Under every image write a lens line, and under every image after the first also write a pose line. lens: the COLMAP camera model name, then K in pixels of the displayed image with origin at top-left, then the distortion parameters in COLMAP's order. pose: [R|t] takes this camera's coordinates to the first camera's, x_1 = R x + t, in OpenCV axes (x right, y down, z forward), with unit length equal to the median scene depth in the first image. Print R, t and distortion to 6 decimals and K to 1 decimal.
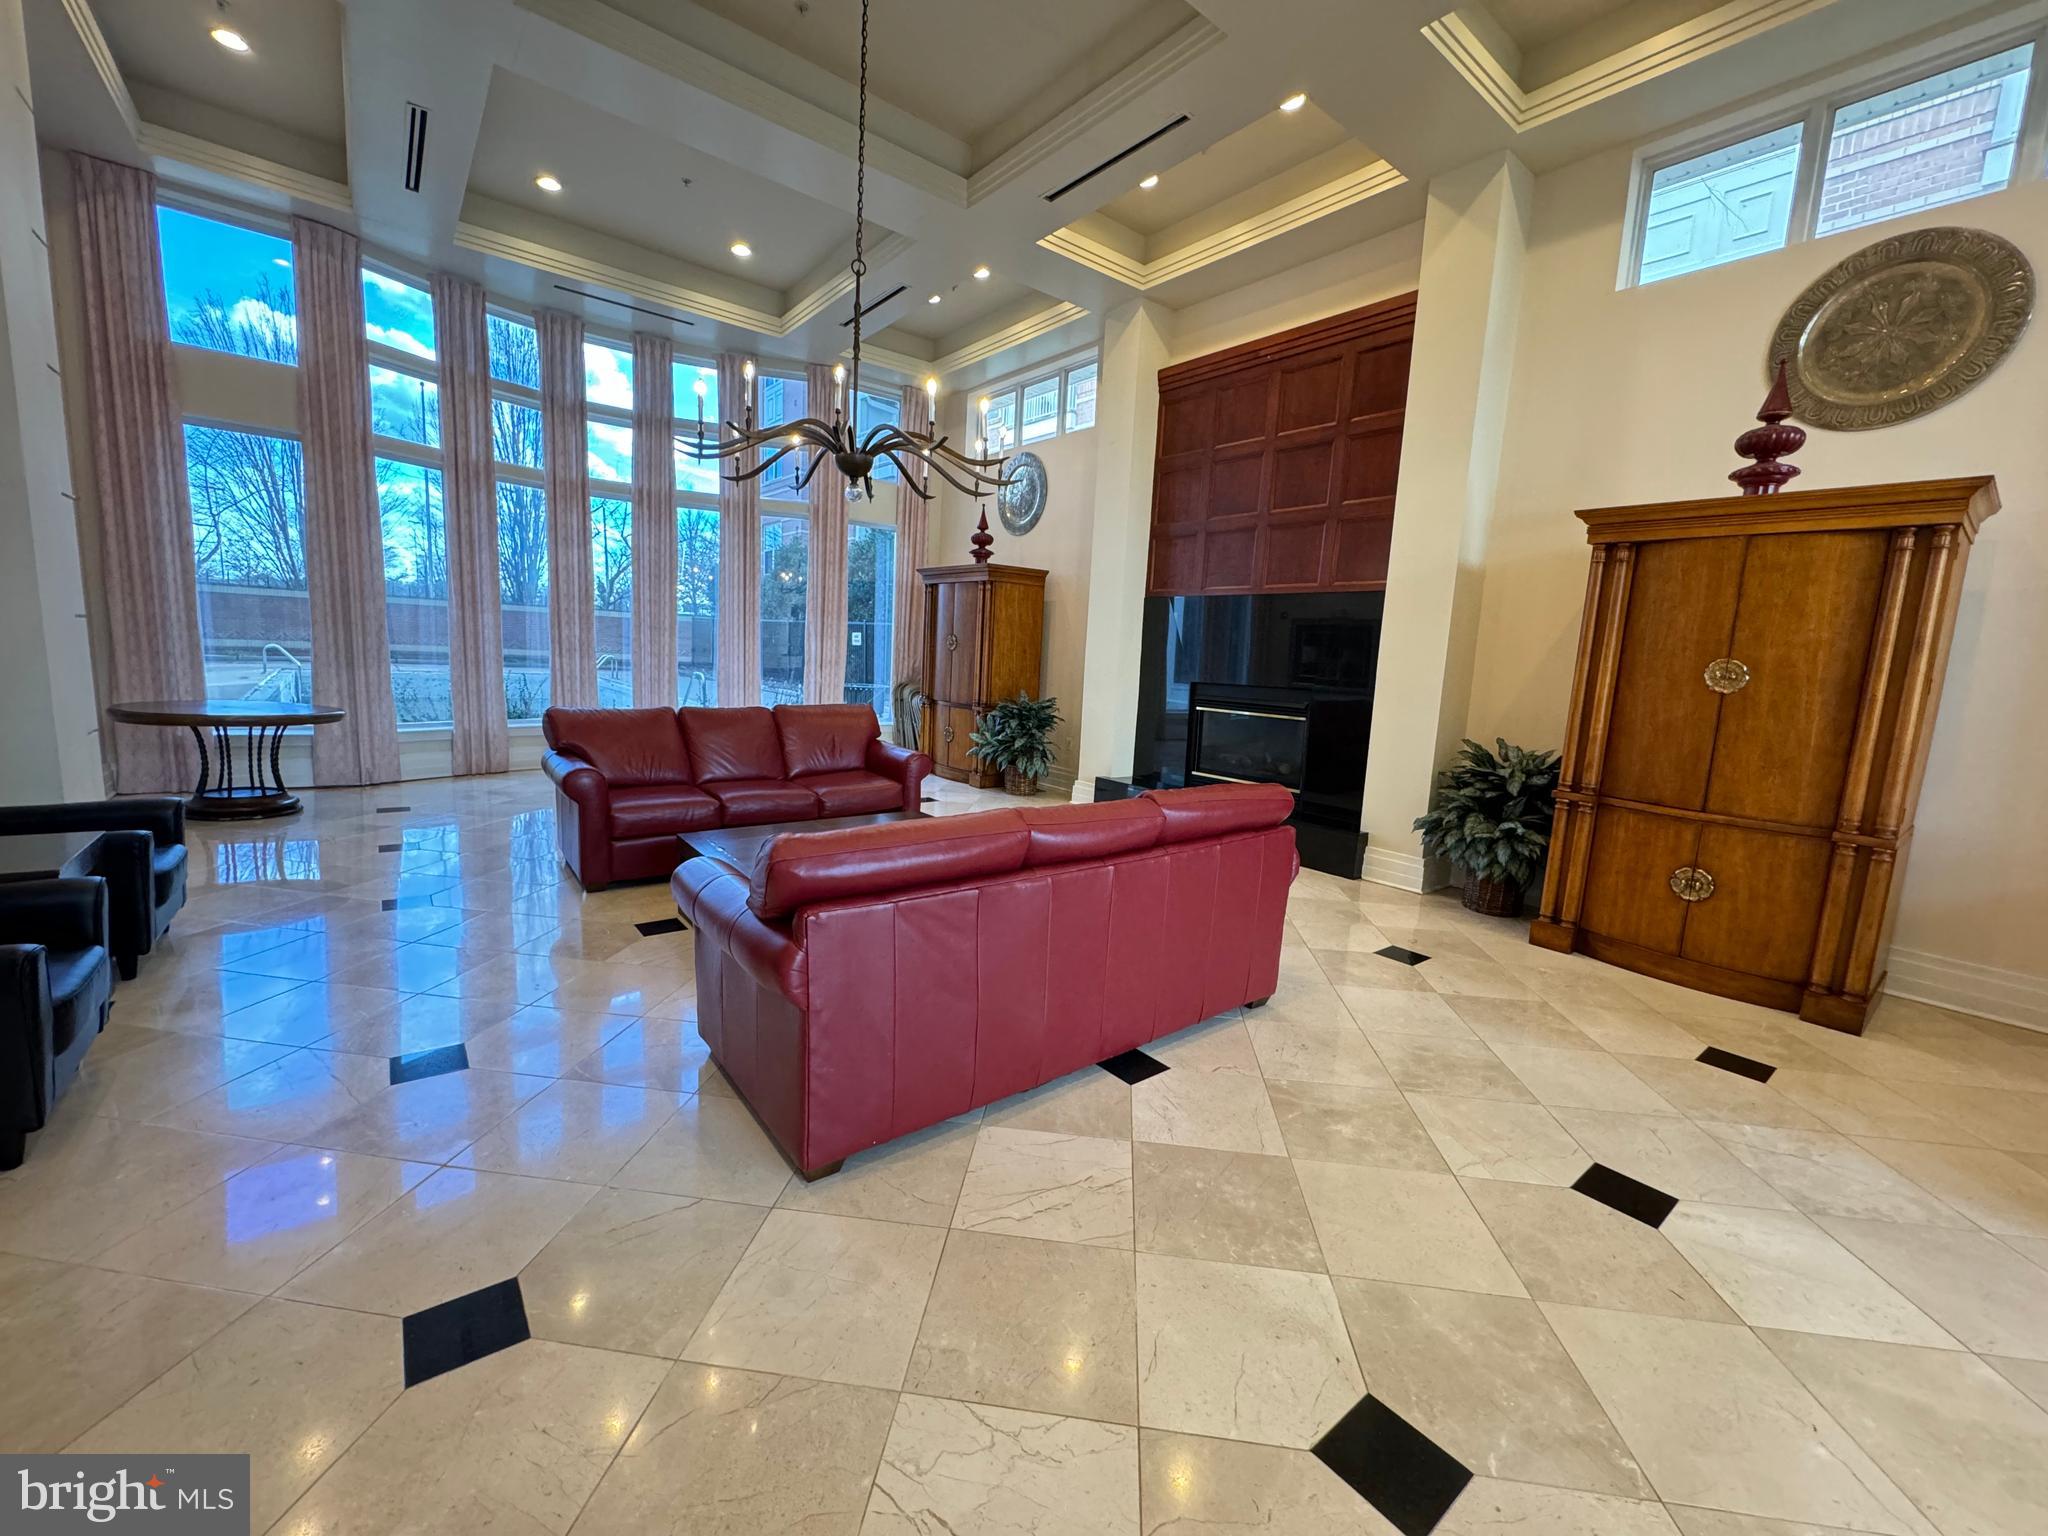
lens RADIAL K [[813.9, 0, 1021.1], [0, 813.9, 765.0], [0, 0, 1]] dist [-0.001222, 0.000151]
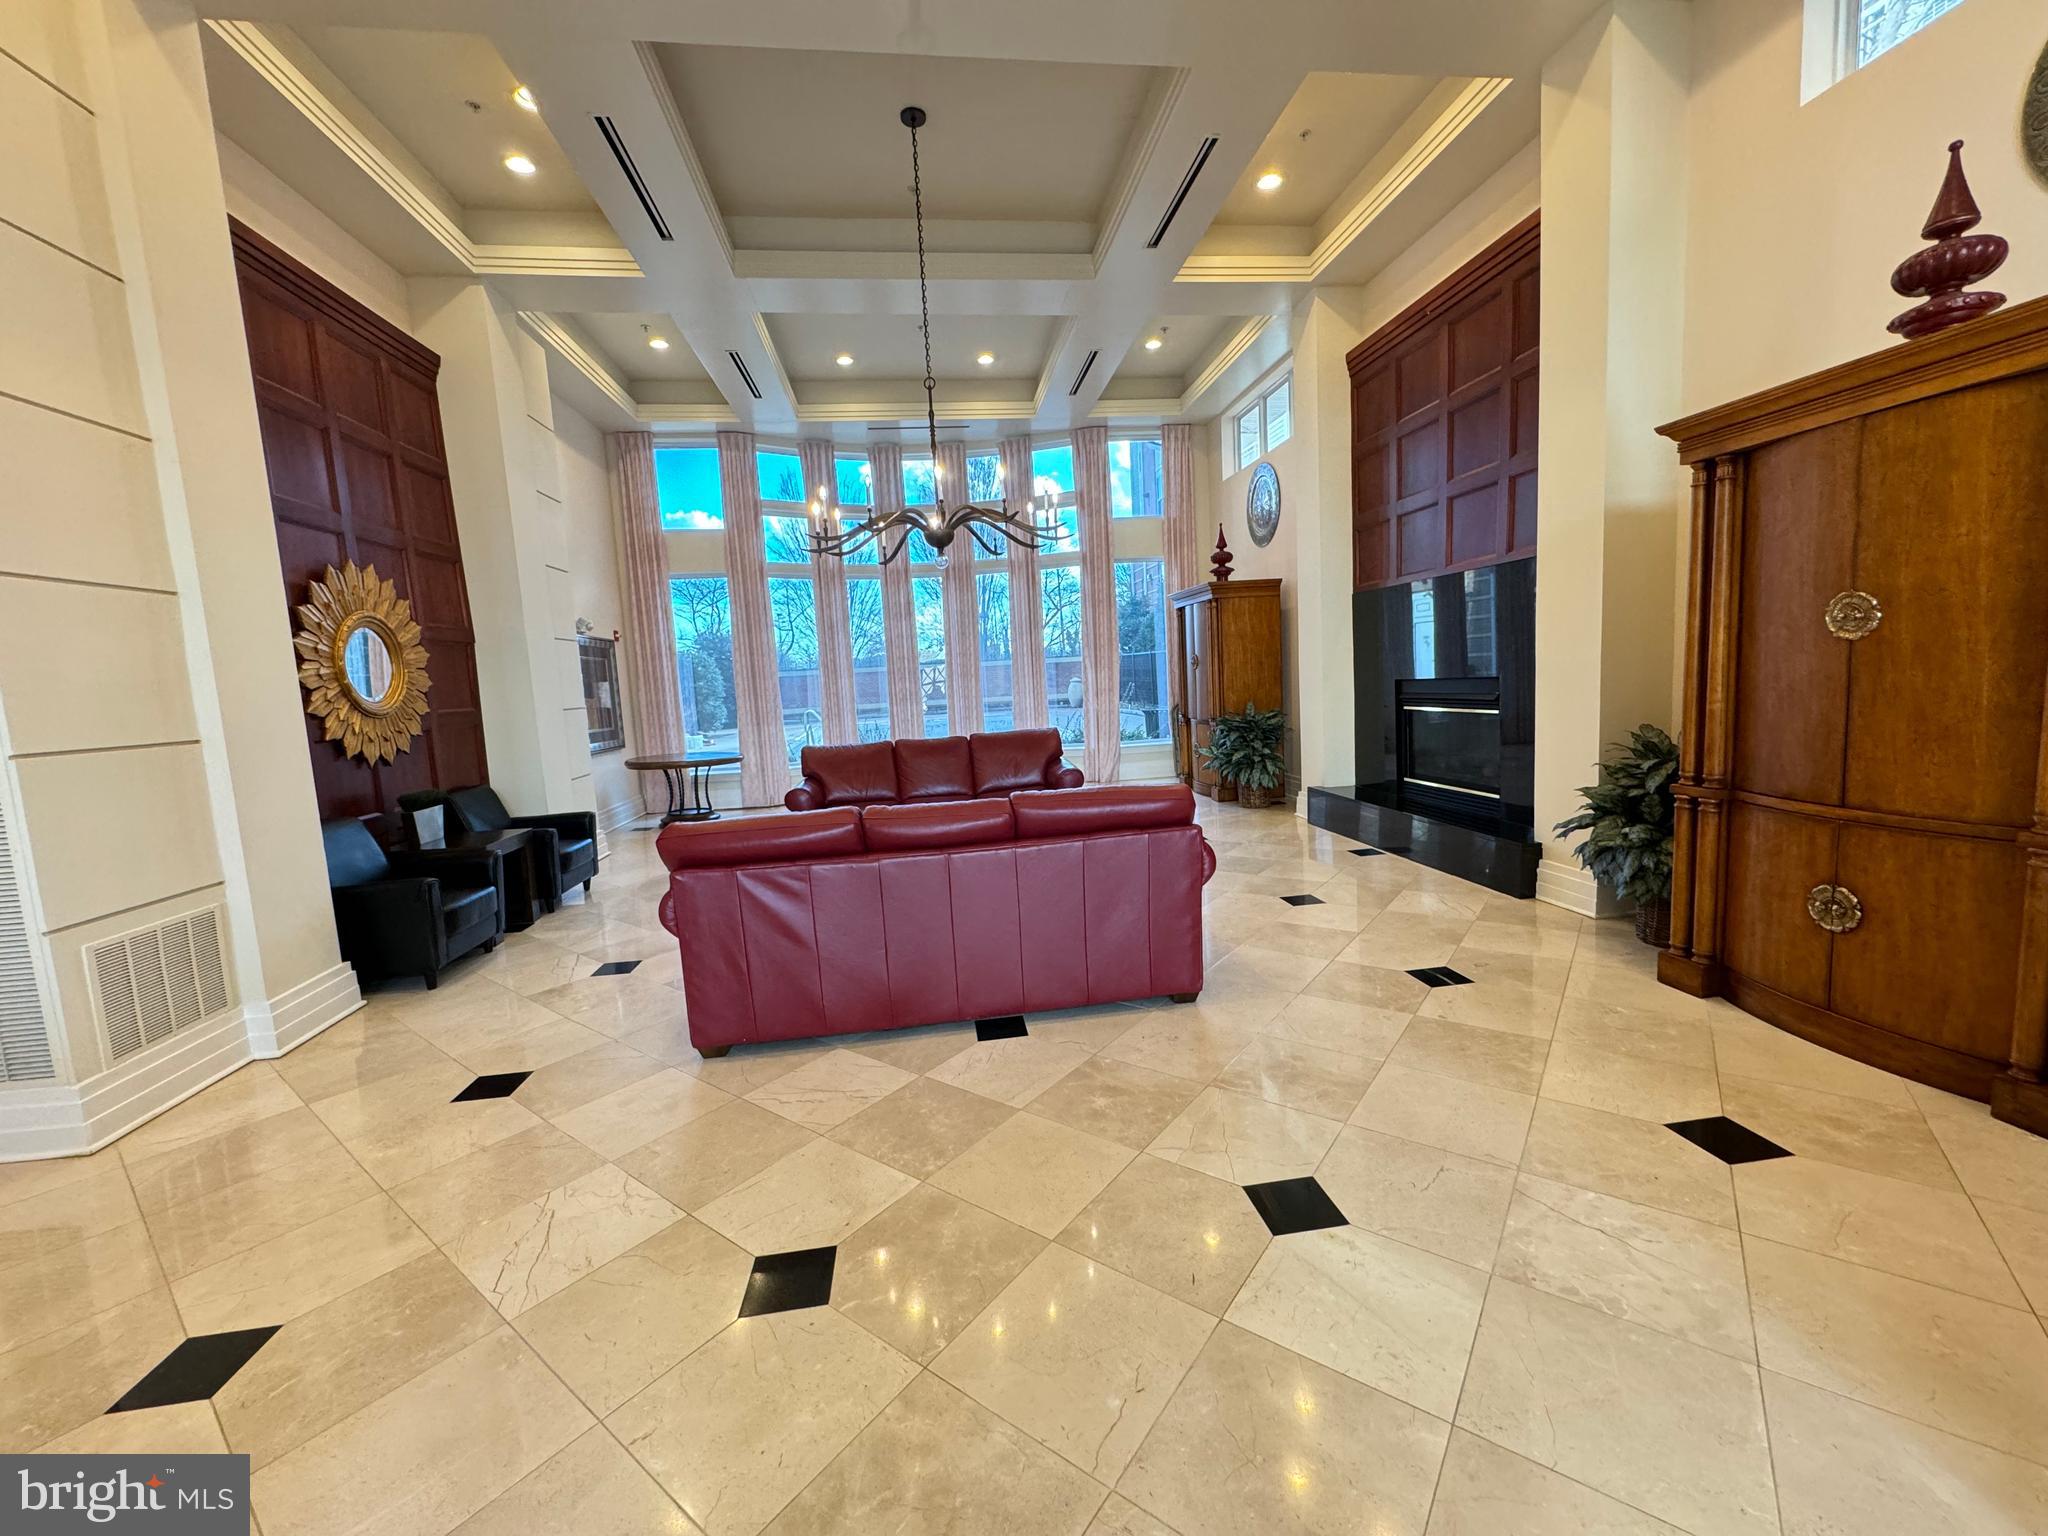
lens RADIAL K [[813.9, 0, 1034.1], [0, 813.9, 768.1], [0, 0, 1]] dist [-0.001222, 0.000151]
pose [[0.854228, -0.039562, -0.518391, 0.562453], [0.027123, 0.999134, -0.031556, 0.024901], [0.519190, 0.012896, 0.854561, 0.018852]]
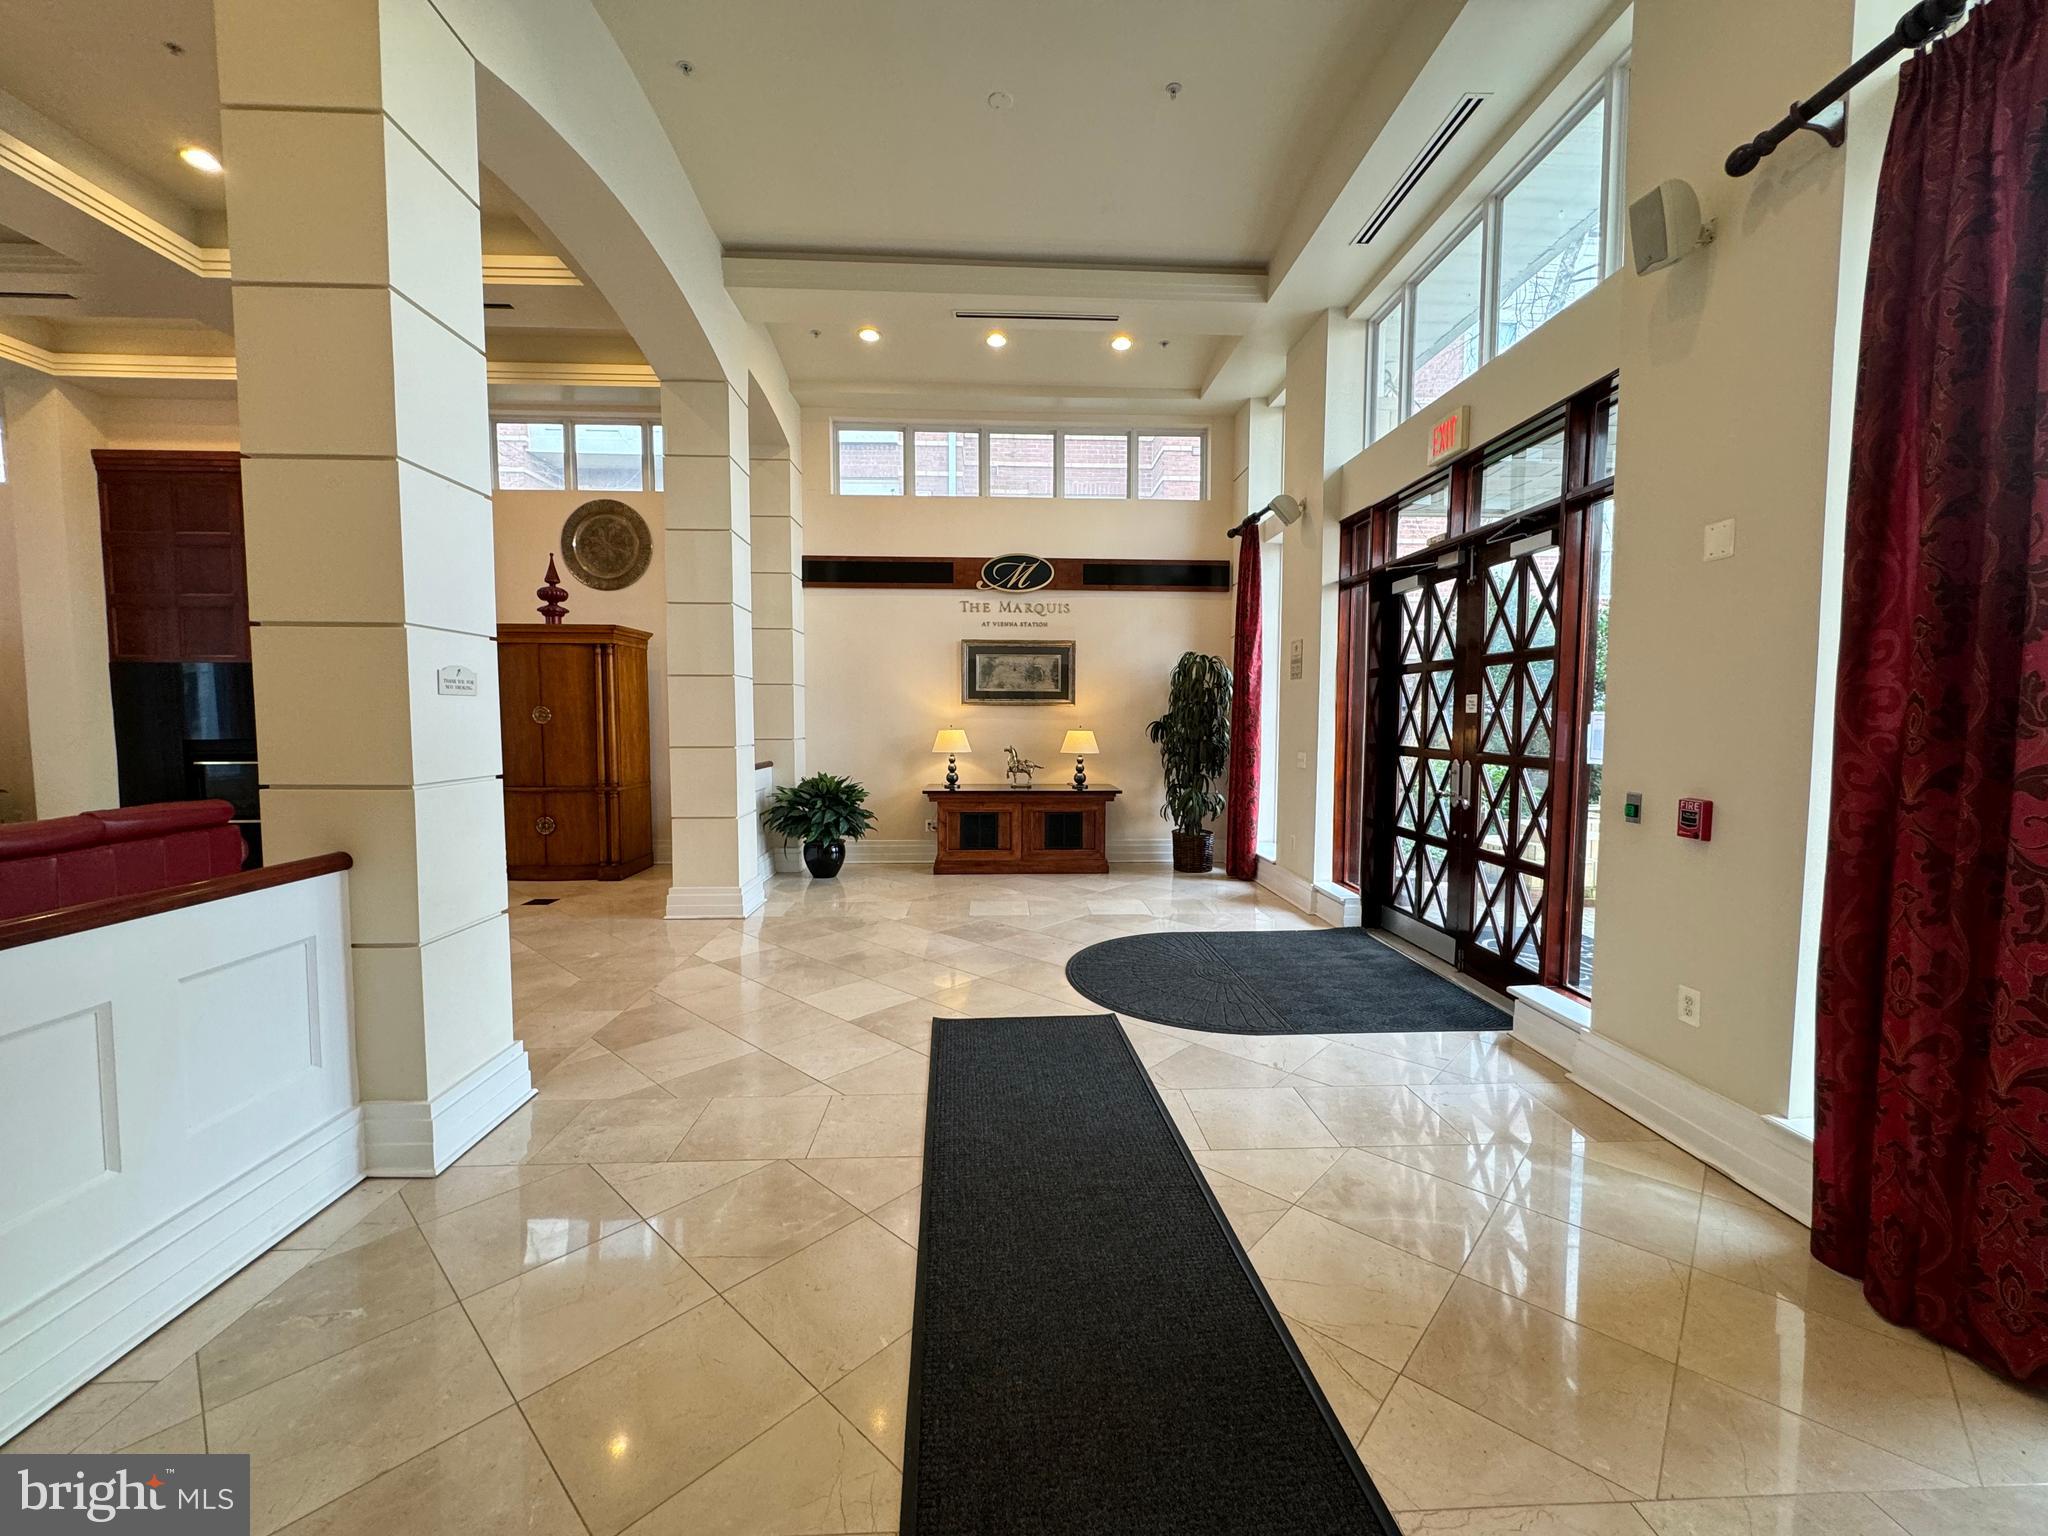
lens RADIAL K [[813.9, 0, 1031.6], [0, 813.9, 772.2], [0, 0, 1]] dist [-0.001222, 0.000151]
pose [[0.584151, -0.099522, 0.805521, -0.017437], [0.139285, 0.990023, 0.021310, 0.131803], [-0.799605, 0.099749, 0.592185, -0.957088]]
